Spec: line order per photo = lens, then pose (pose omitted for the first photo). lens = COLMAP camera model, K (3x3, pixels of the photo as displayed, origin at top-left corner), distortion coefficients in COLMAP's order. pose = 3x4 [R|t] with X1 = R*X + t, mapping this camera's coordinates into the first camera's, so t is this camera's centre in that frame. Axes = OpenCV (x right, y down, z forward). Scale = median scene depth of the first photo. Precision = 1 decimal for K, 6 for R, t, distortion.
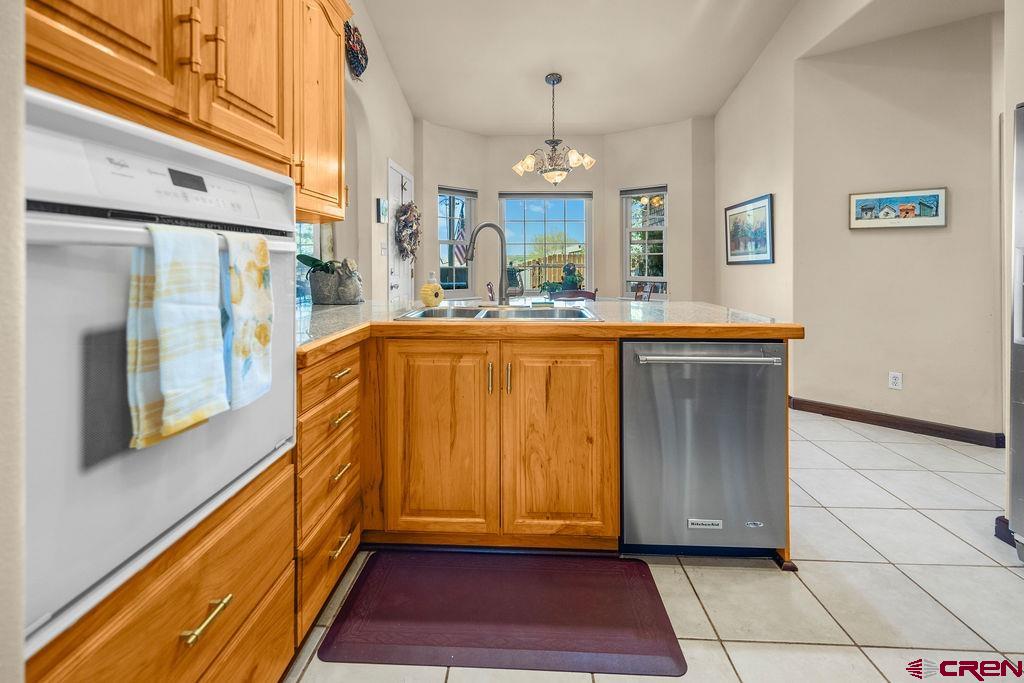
lens RADIAL K [[452.4, 0, 506.6], [0, 452.4, 258.7], [0, 0, 1]] dist [0.000088, -0.000095]
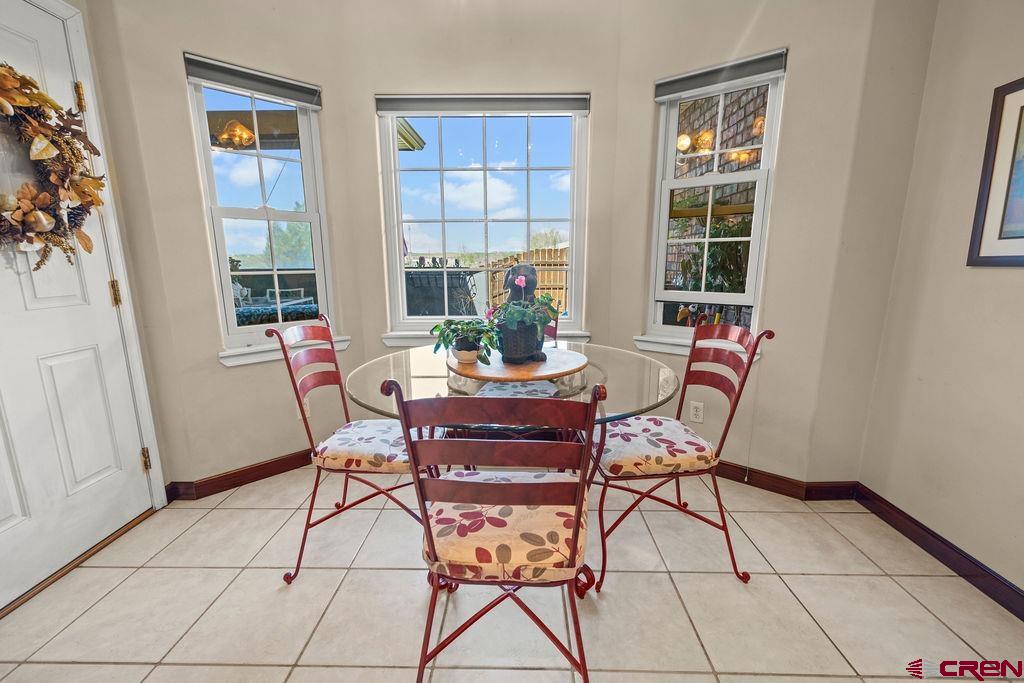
lens RADIAL K [[442.9, 0, 507.2], [0, 442.9, 346.6], [0, 0, 1]] dist [0.000750, 0.000222]
pose [[0.999797, -0.007311, 0.018771, 0.275720], [0.003360, 0.979292, 0.202424, 0.007855], [-0.019862, -0.202320, 0.979118, 1.491437]]
